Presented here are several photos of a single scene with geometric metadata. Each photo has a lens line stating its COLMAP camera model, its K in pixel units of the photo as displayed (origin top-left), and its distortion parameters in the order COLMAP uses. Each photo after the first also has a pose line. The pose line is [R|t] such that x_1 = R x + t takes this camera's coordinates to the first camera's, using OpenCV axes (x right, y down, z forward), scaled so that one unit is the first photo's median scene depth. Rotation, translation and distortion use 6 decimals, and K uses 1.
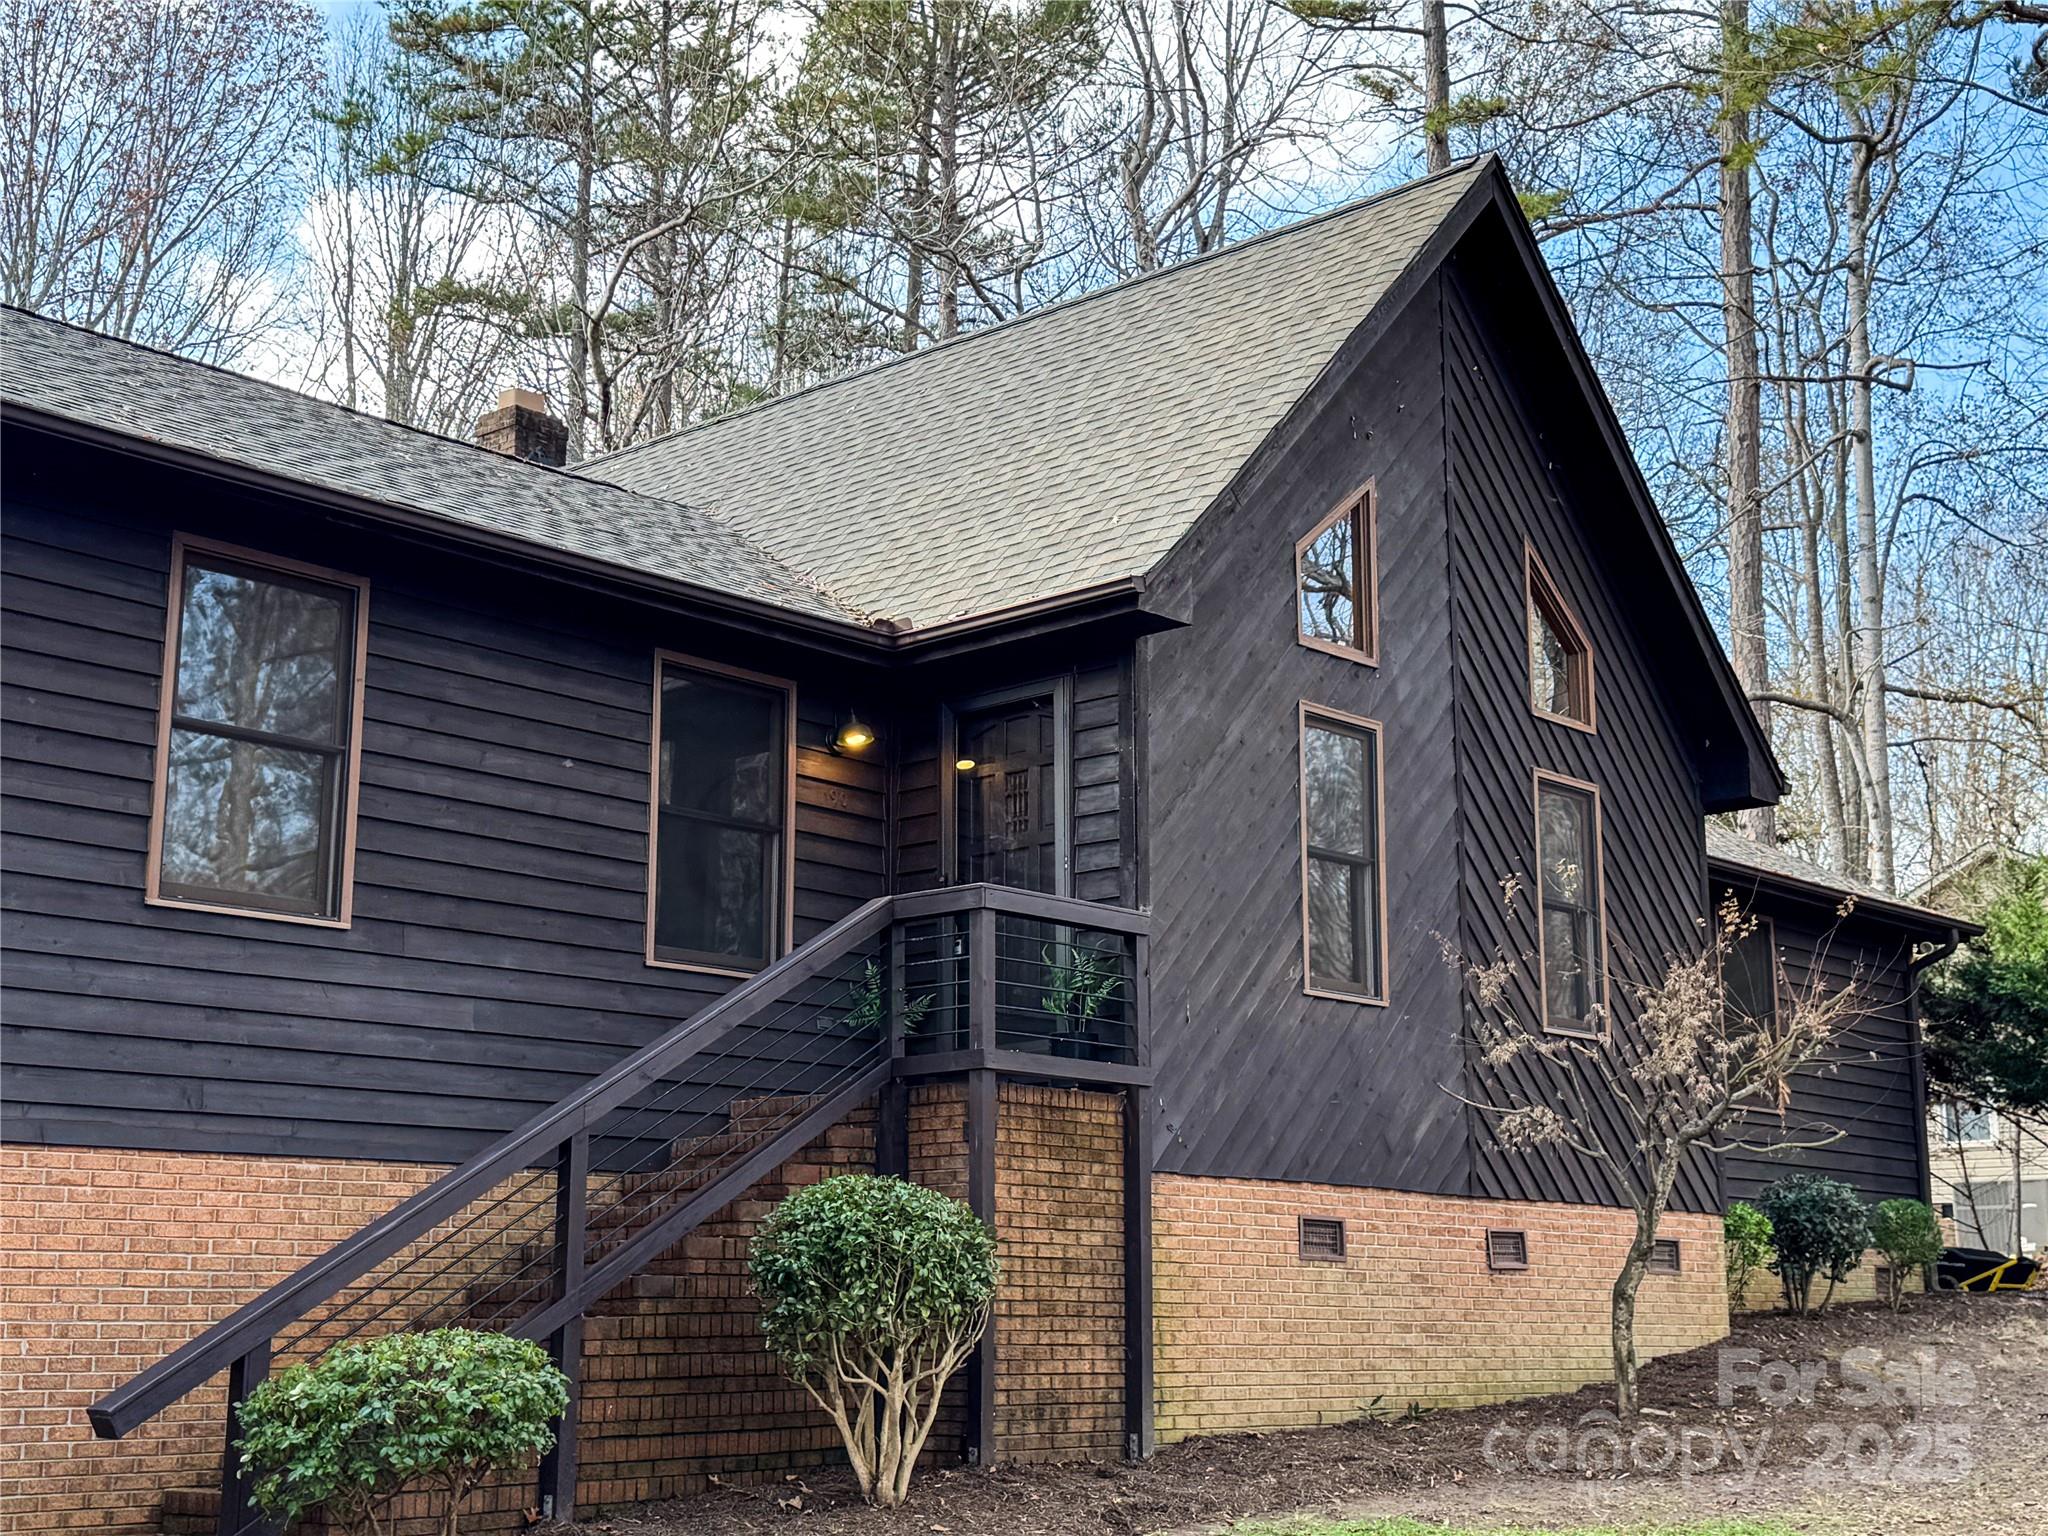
lens RADIAL K [[2638.5, 0, 1023.9], [0, 2638.5, 716.2], [0, 0, 1]] dist [0.163313, -0.362660]
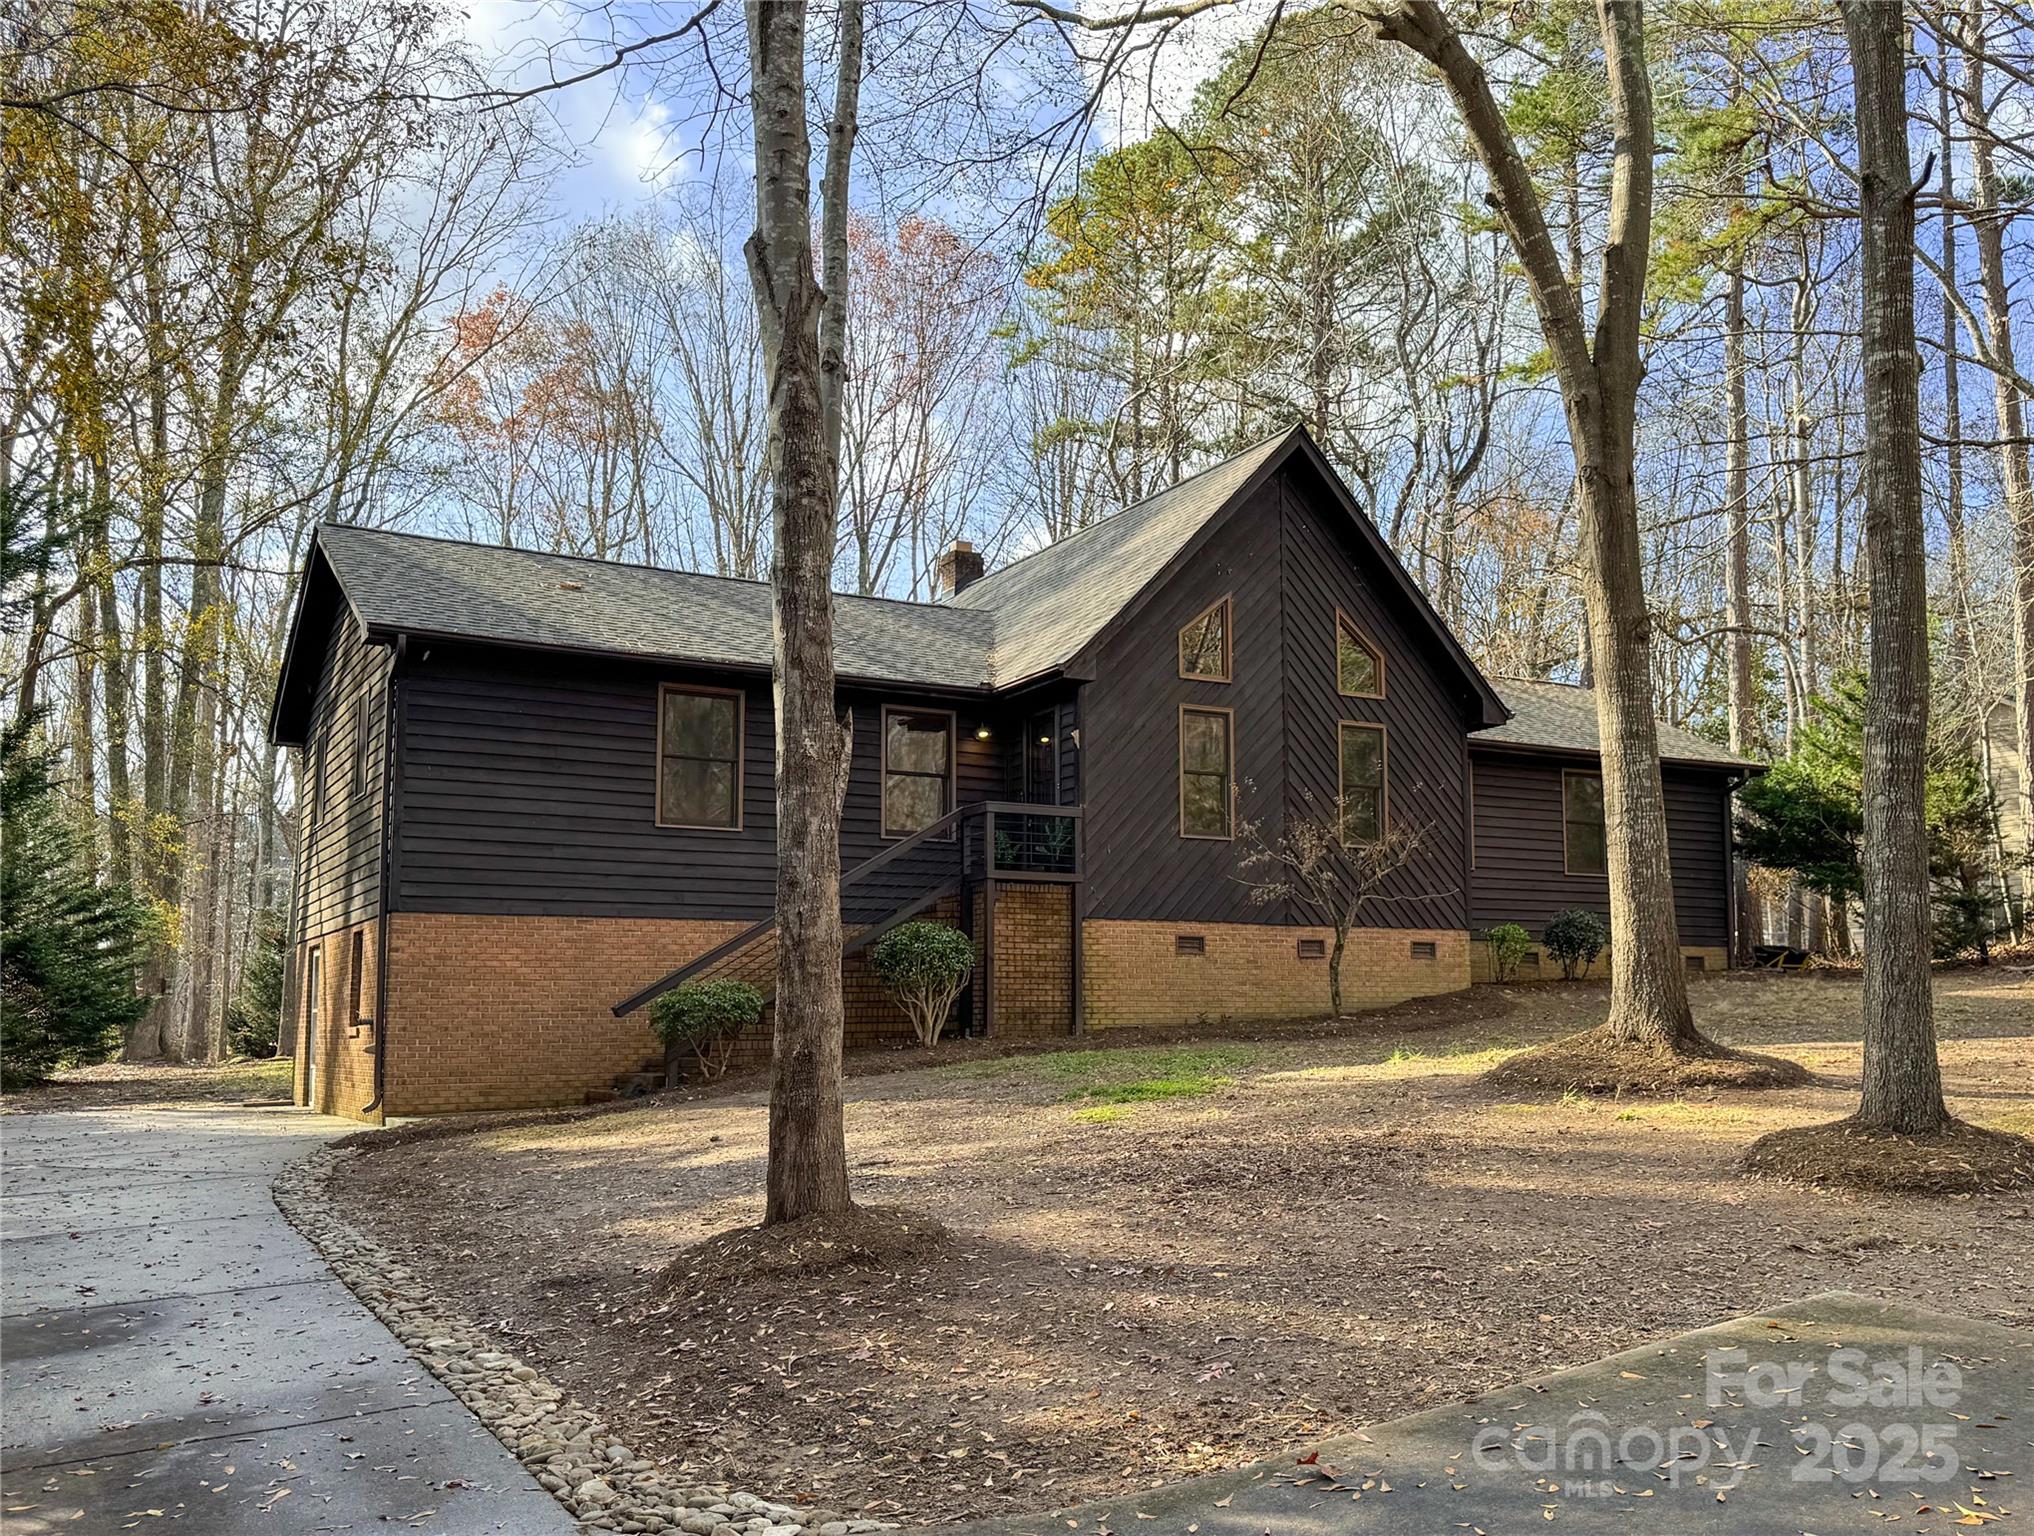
lens RADIAL K [[1889.4, 0, 1187.5], [0, 1889.4, 775.9], [0, 0, 1]] dist [0.061178, -0.000061]
pose [[0.957170, -0.045262, -0.285967, 0.565574], [0.071523, 0.994057, 0.082062, -0.076117], [0.280554, -0.099001, 0.954719, -0.507304]]
